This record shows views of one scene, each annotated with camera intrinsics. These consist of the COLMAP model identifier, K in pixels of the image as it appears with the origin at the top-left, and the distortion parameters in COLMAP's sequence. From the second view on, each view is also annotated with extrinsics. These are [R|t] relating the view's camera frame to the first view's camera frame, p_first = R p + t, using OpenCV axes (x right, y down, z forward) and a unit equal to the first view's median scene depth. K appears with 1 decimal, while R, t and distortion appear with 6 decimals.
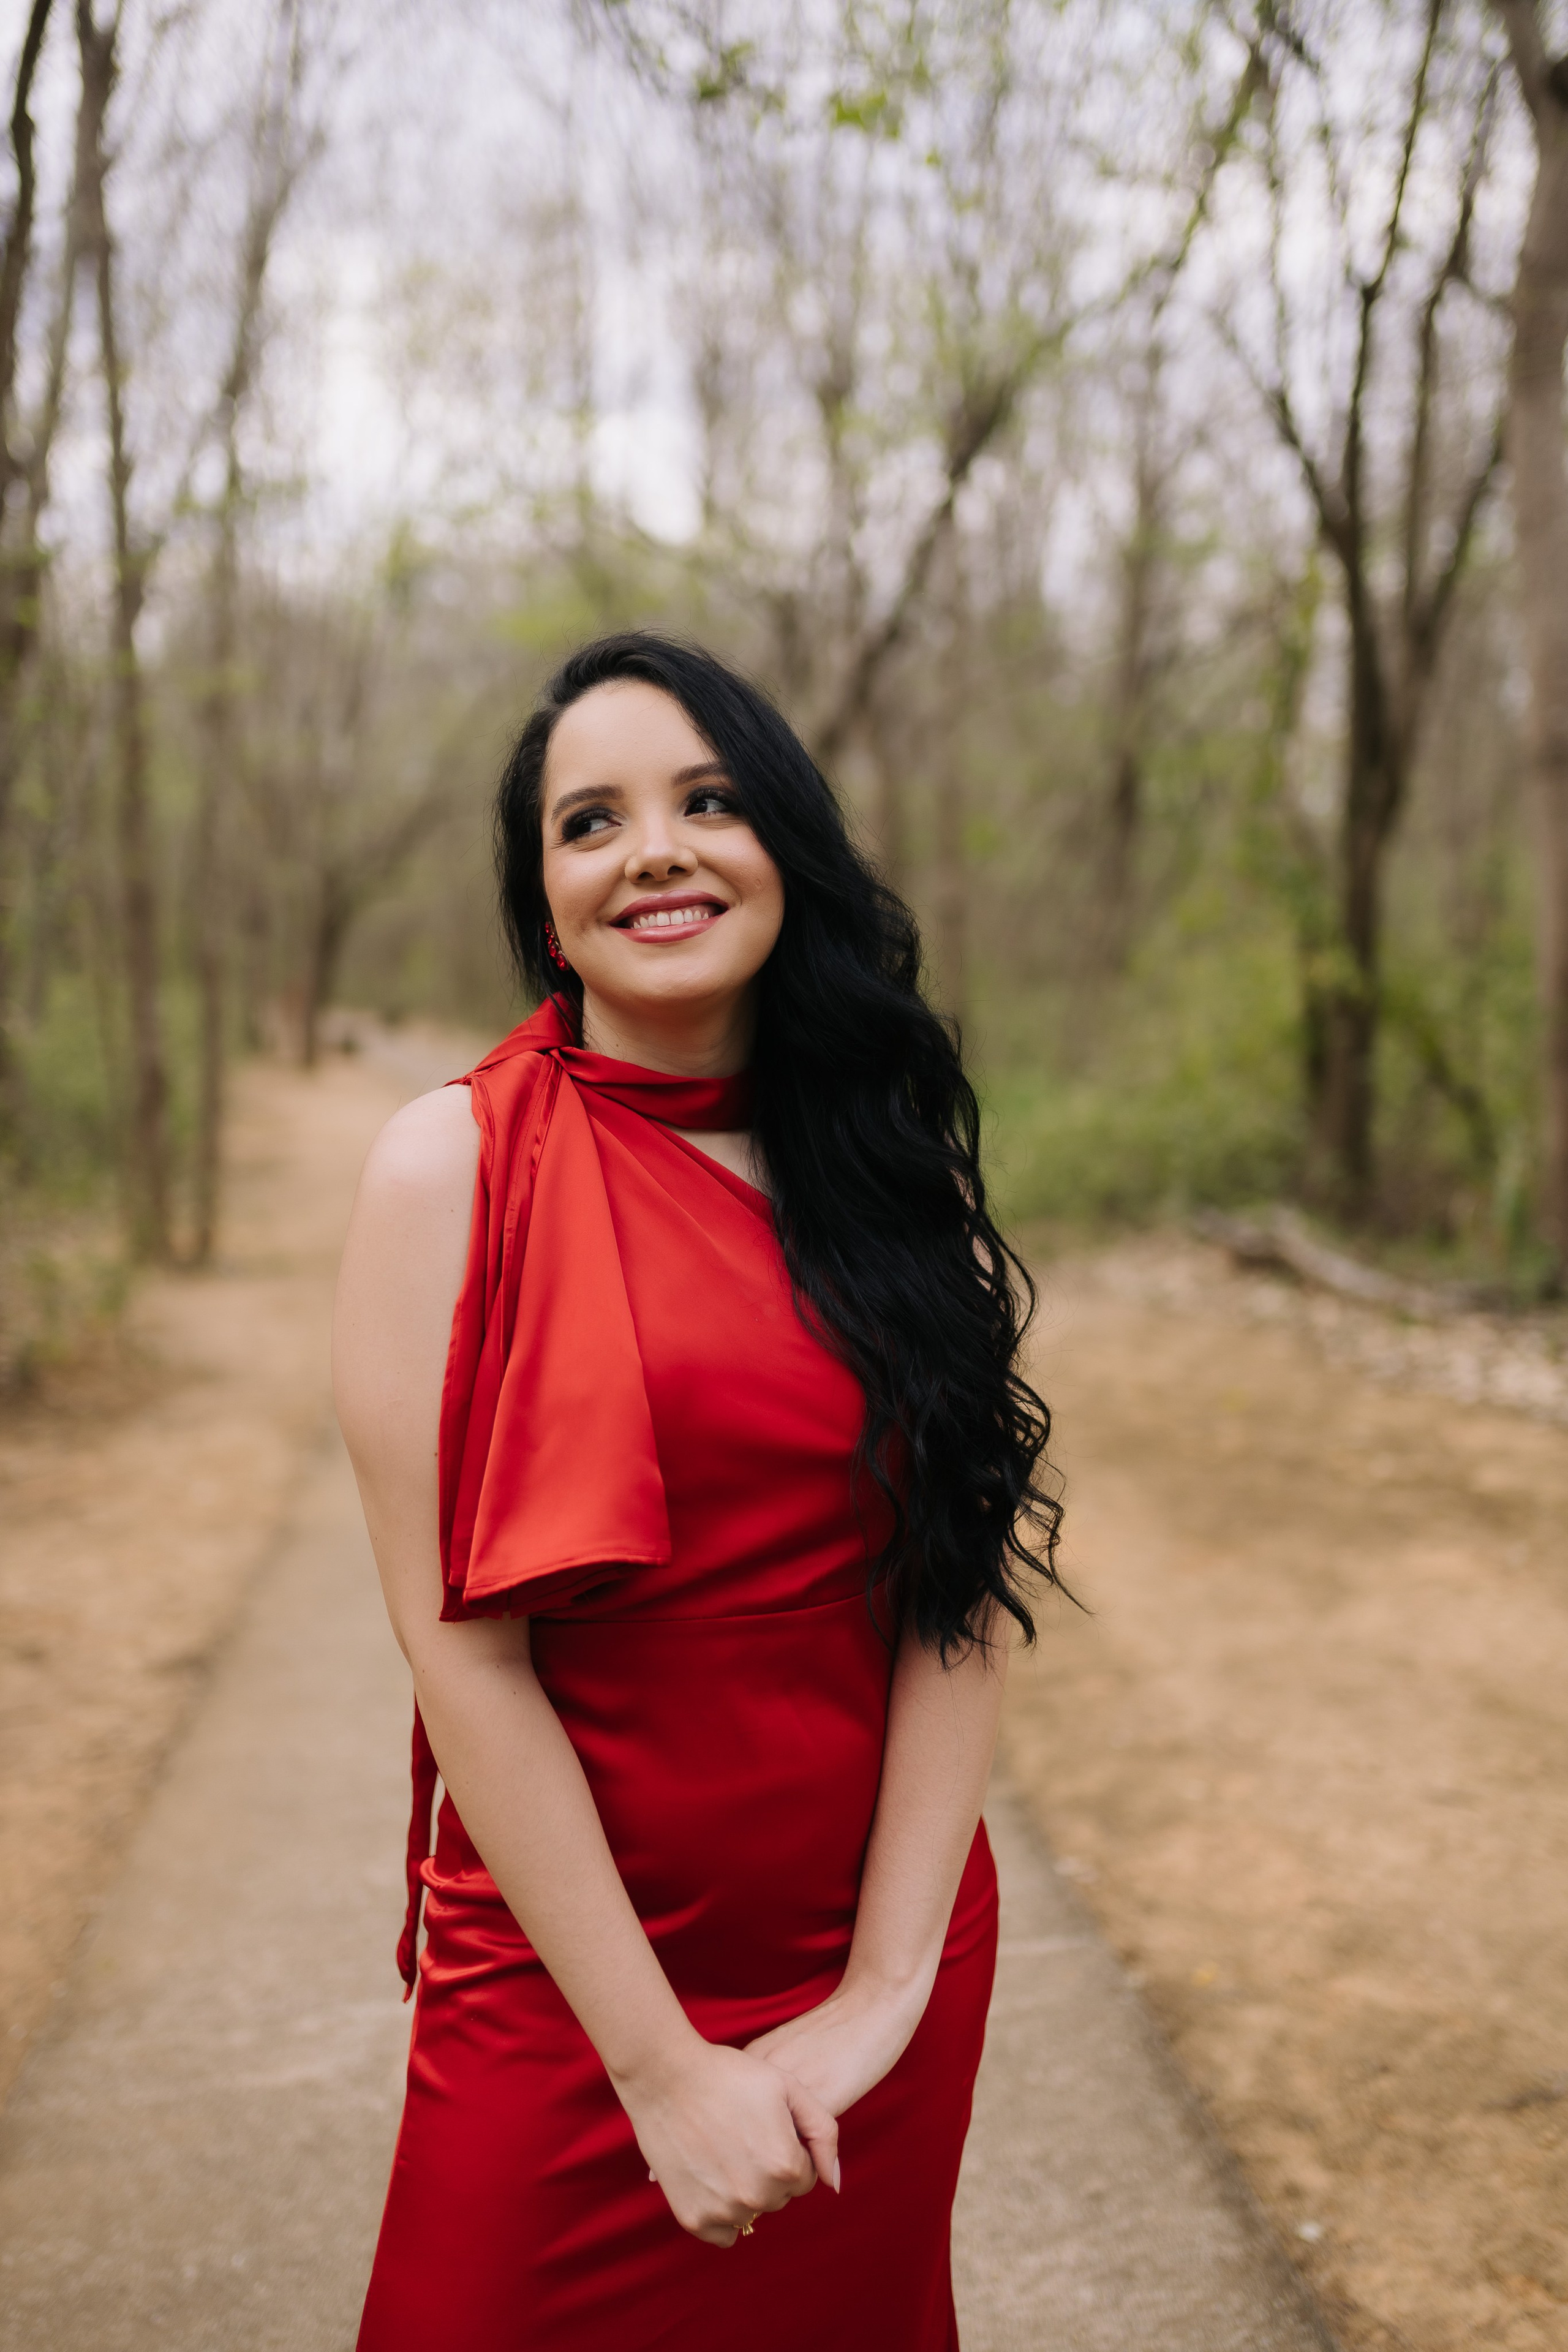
lens RADIAL K [[2276.6, 0, 748.4], [0, 2276.6, 1150.8], [0, 0, 1]] dist [0.066471, 0.119484]
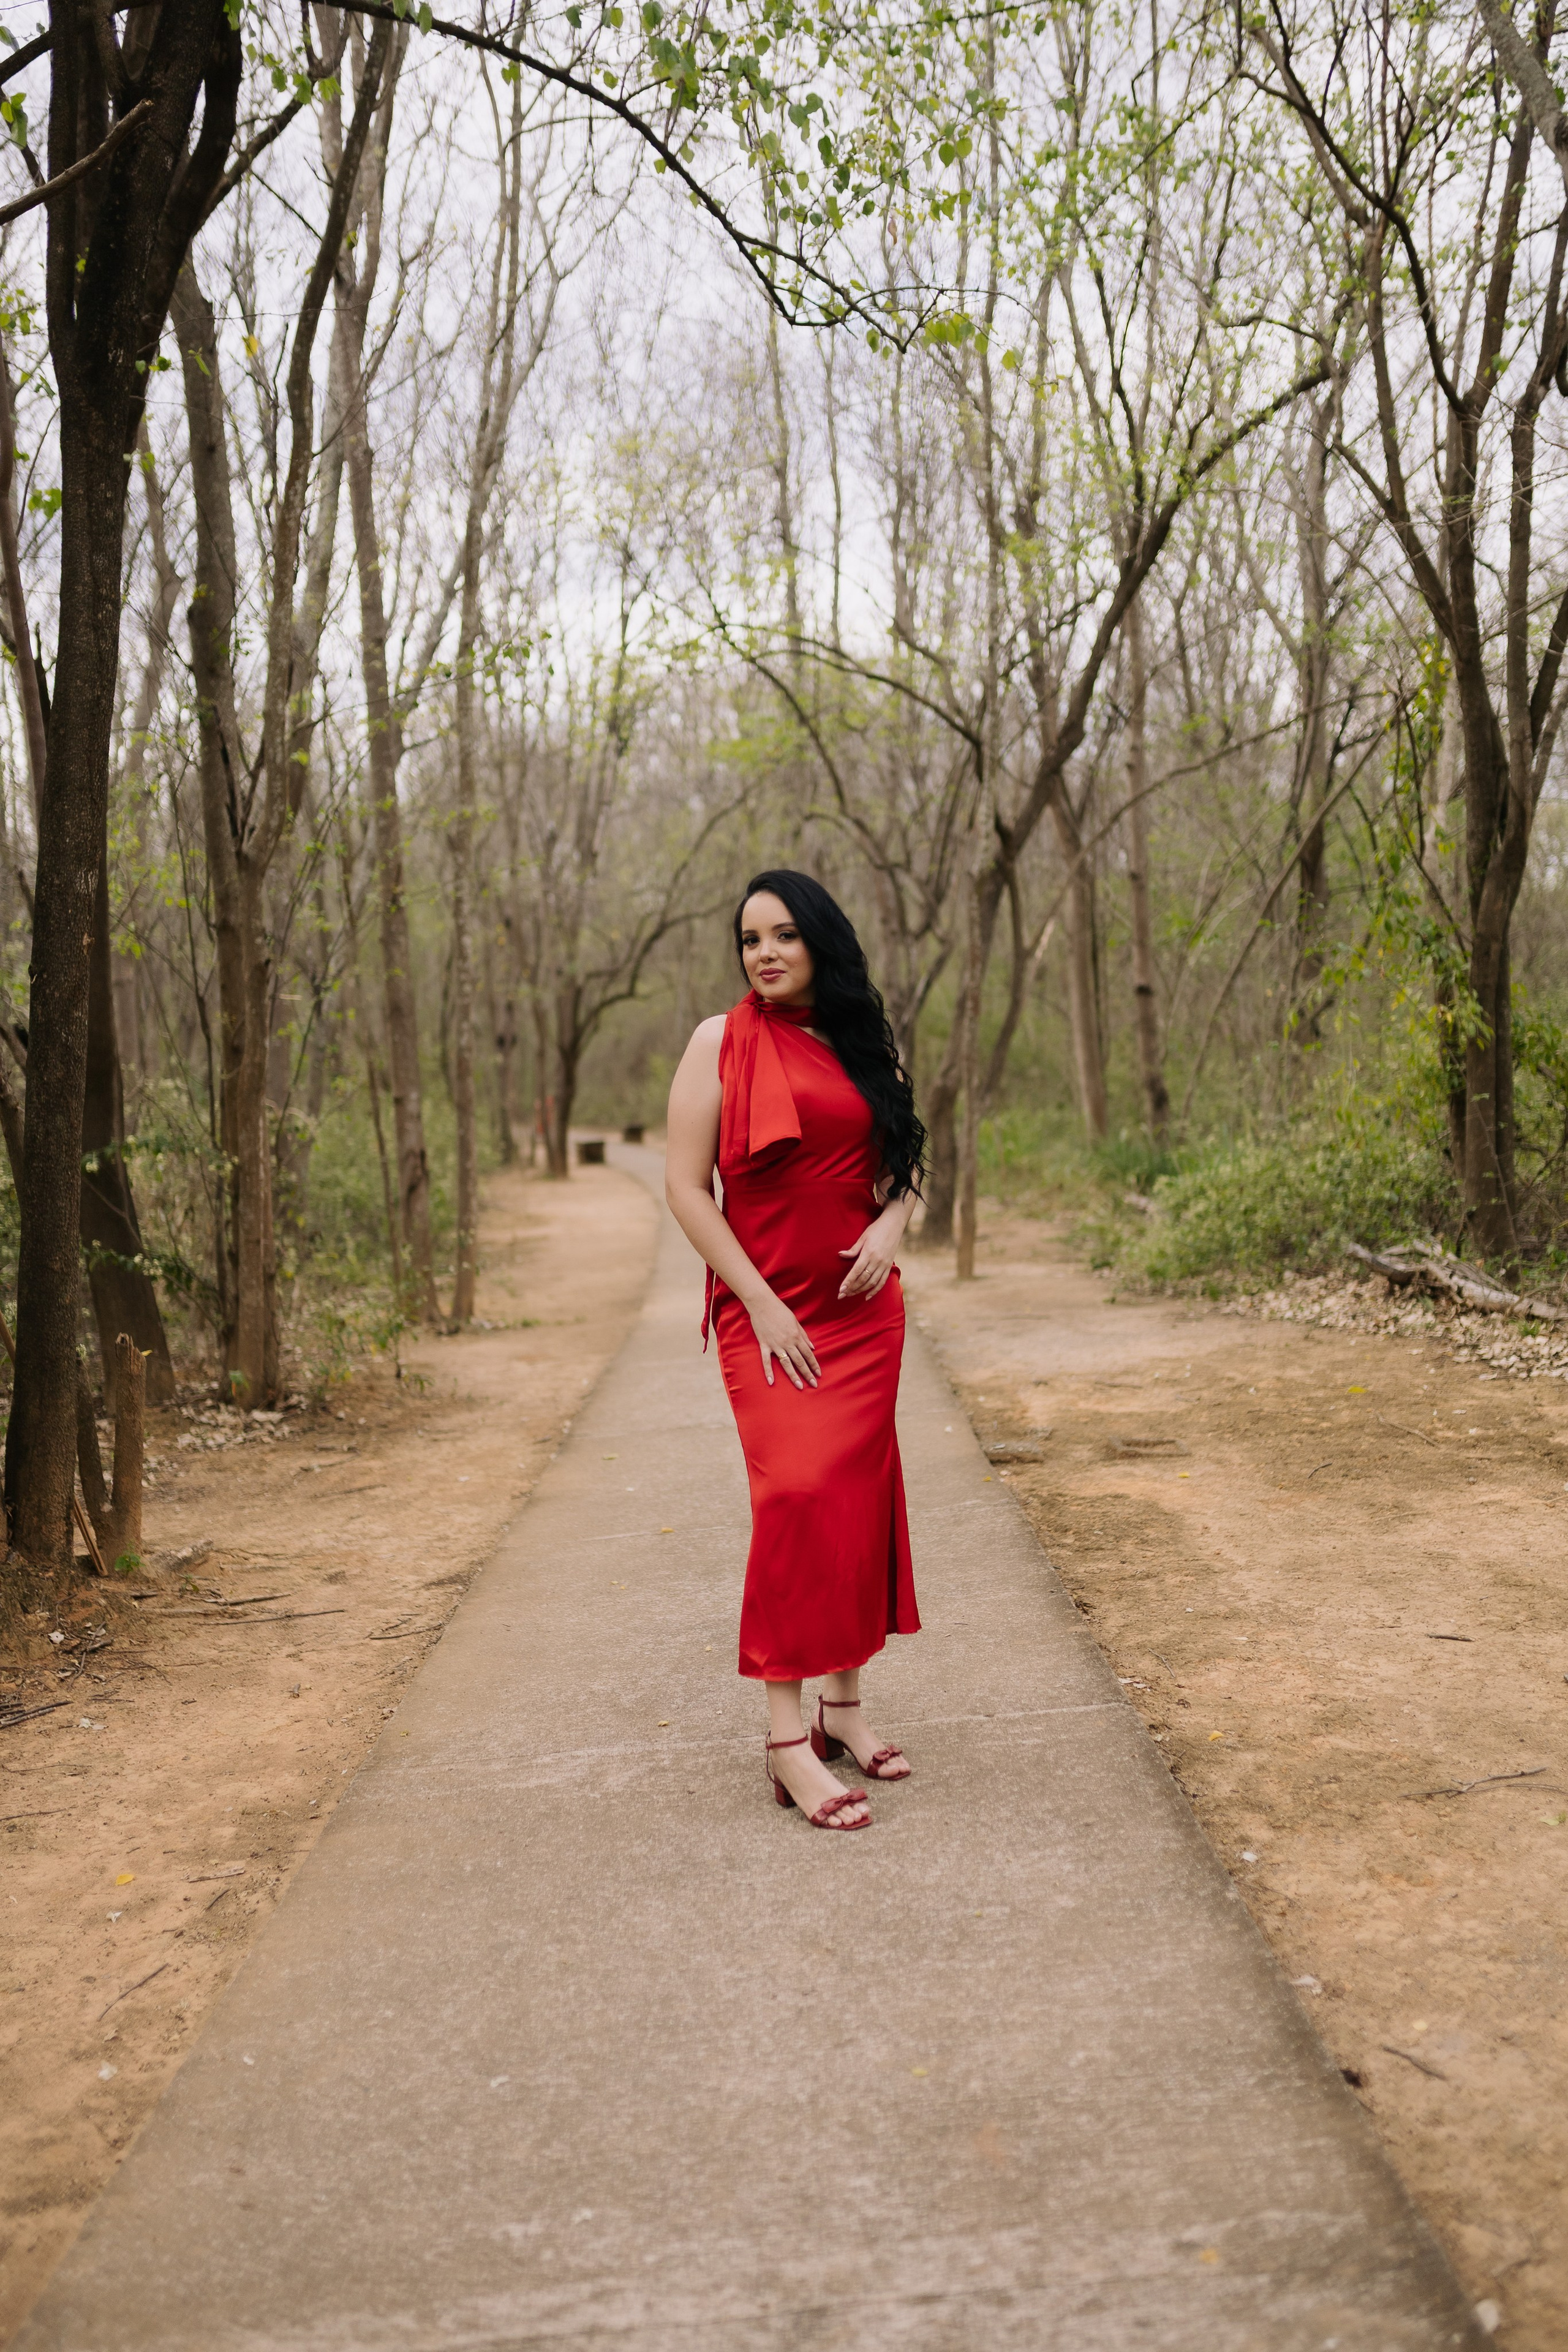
lens RADIAL K [[2276.6, 0, 748.4], [0, 2276.6, 1150.8], [0, 0, 1]] dist [0.066471, 0.119484]
pose [[0.993277, -0.041468, -0.108079, 0.045232], [0.036148, 0.998058, -0.050728, 0.040892], [0.109973, 0.046480, 0.992847, -0.177053]]
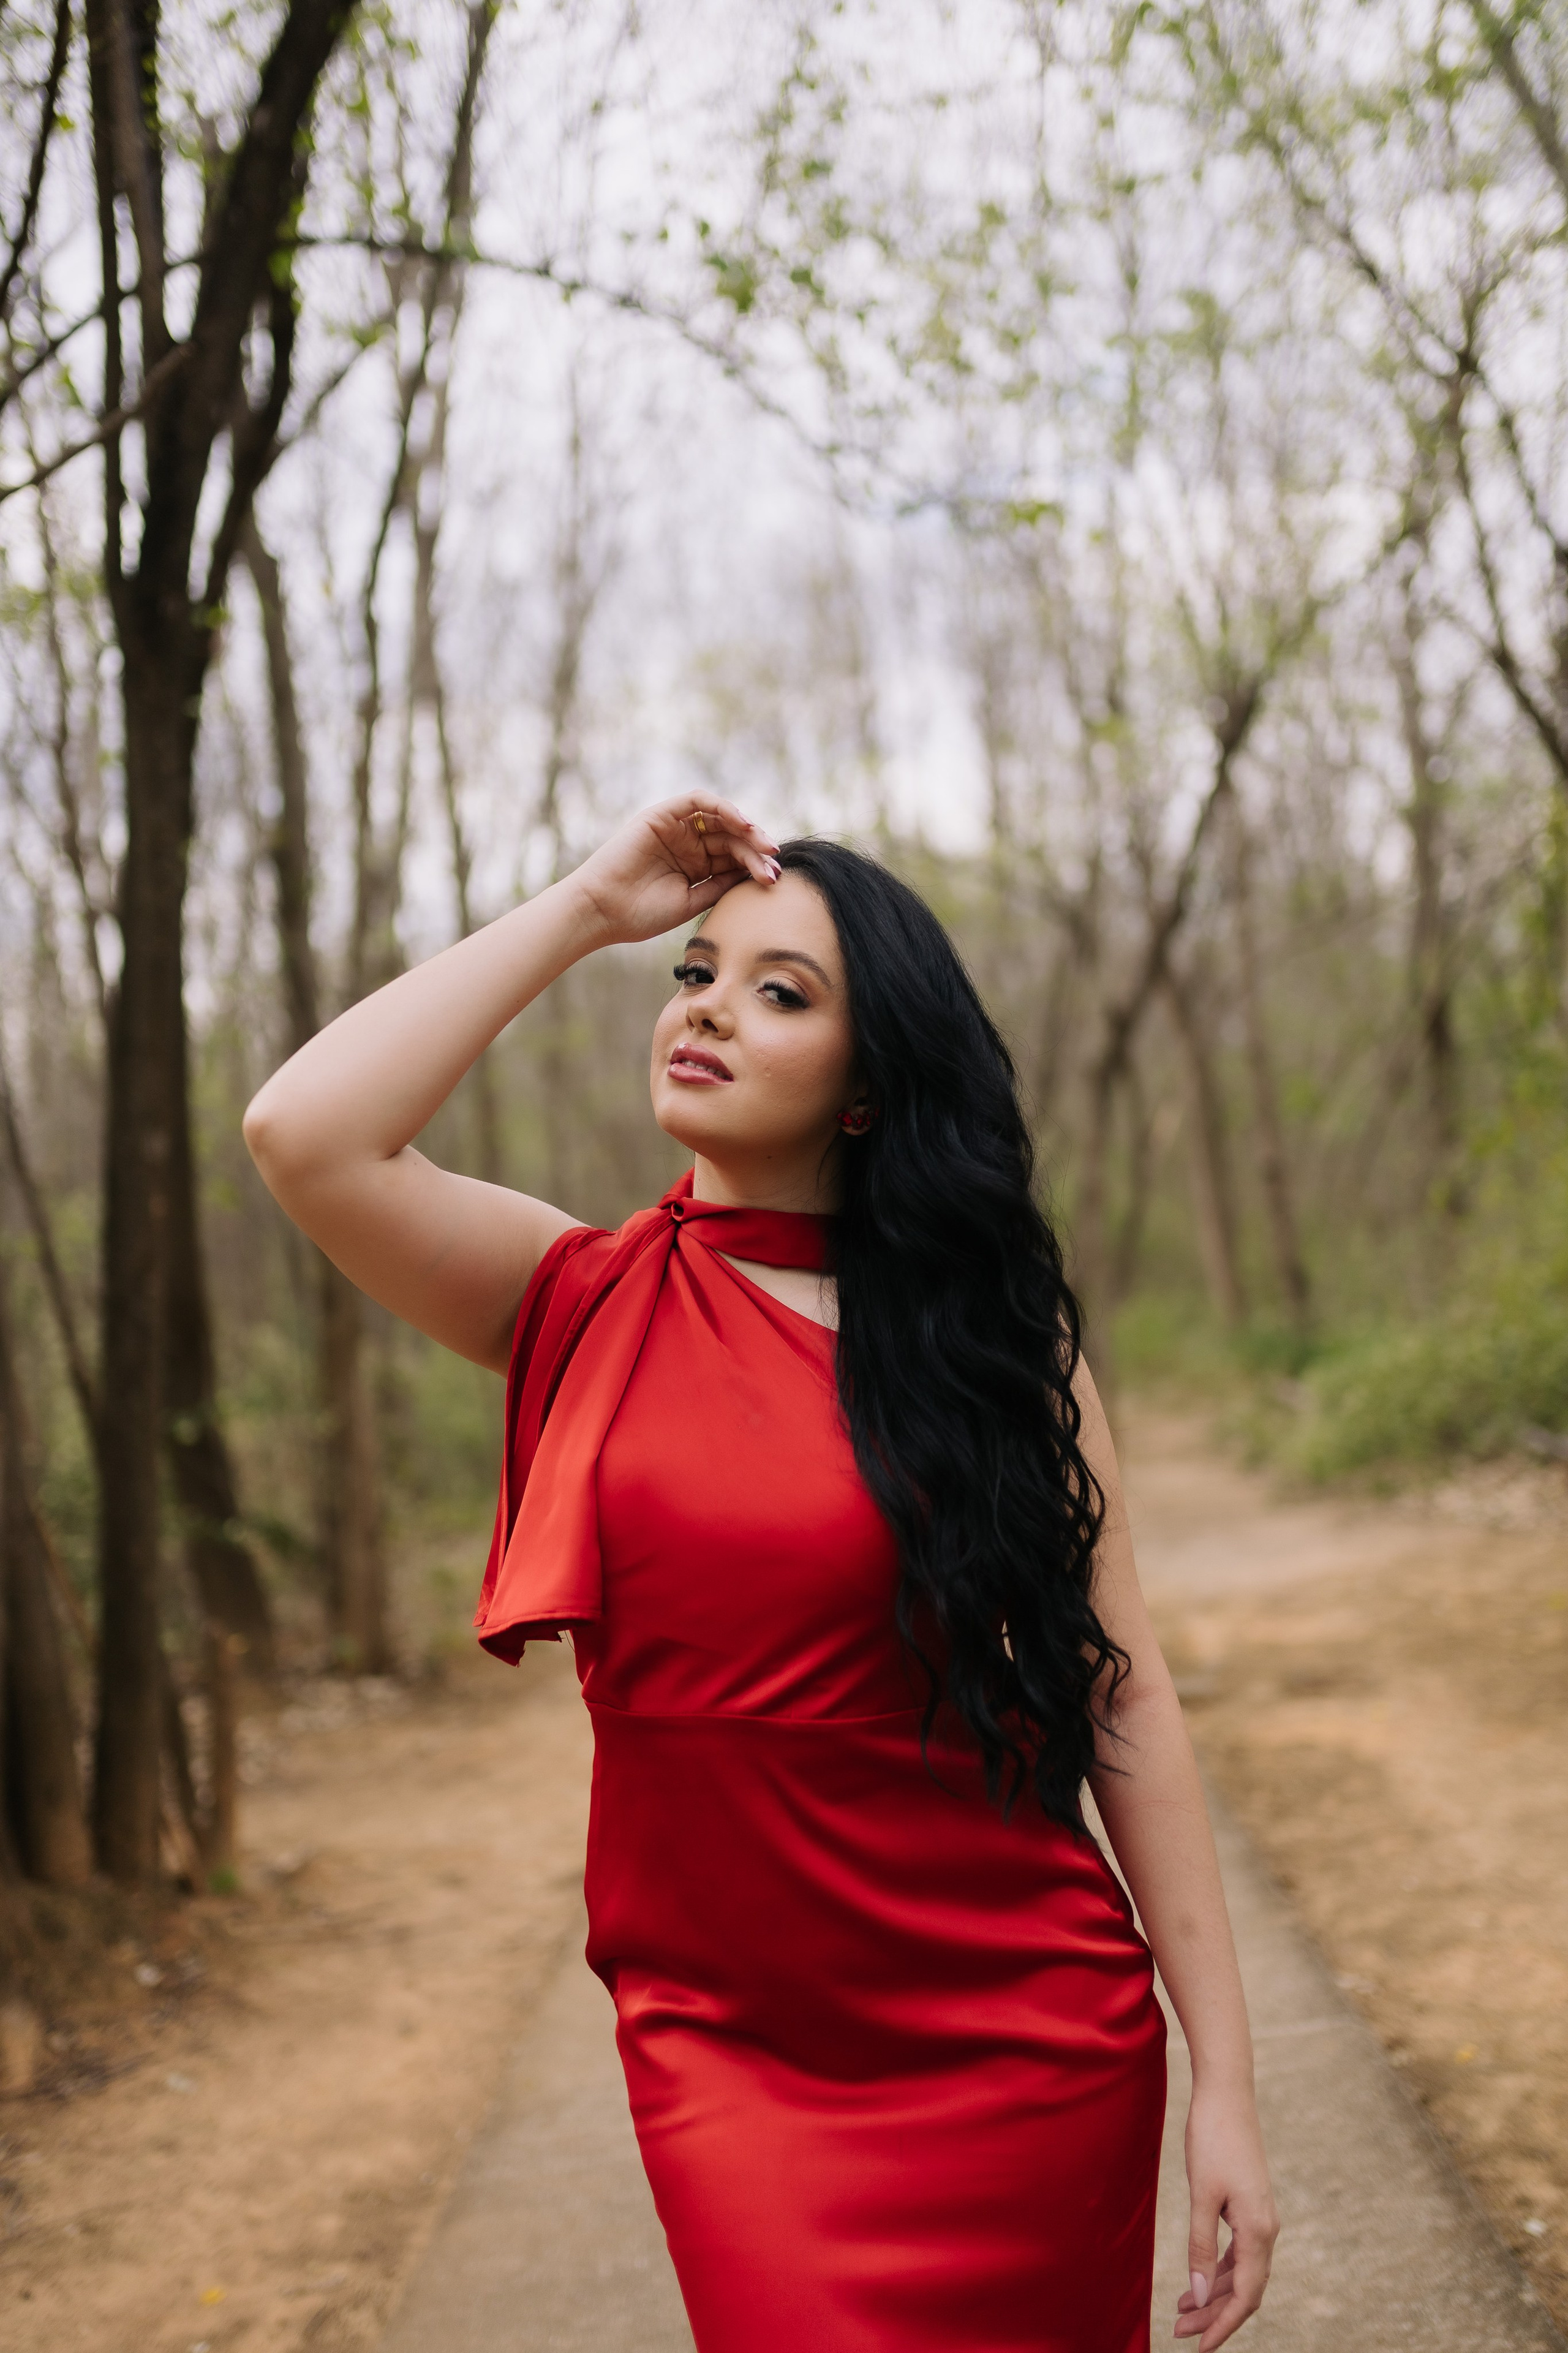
lens RADIAL K [[2303.4, 0, 747.8], [0, 2303.4, 1146.8], [0, 0, 1]] dist [0.071592, 0.119936]
pose [[0.981889, -0.114436, -0.150989, 0.039738], [0.092869, 0.985372, -0.142889, 0.026298], [0.165132, 0.126279, 0.978154, -0.124409]]
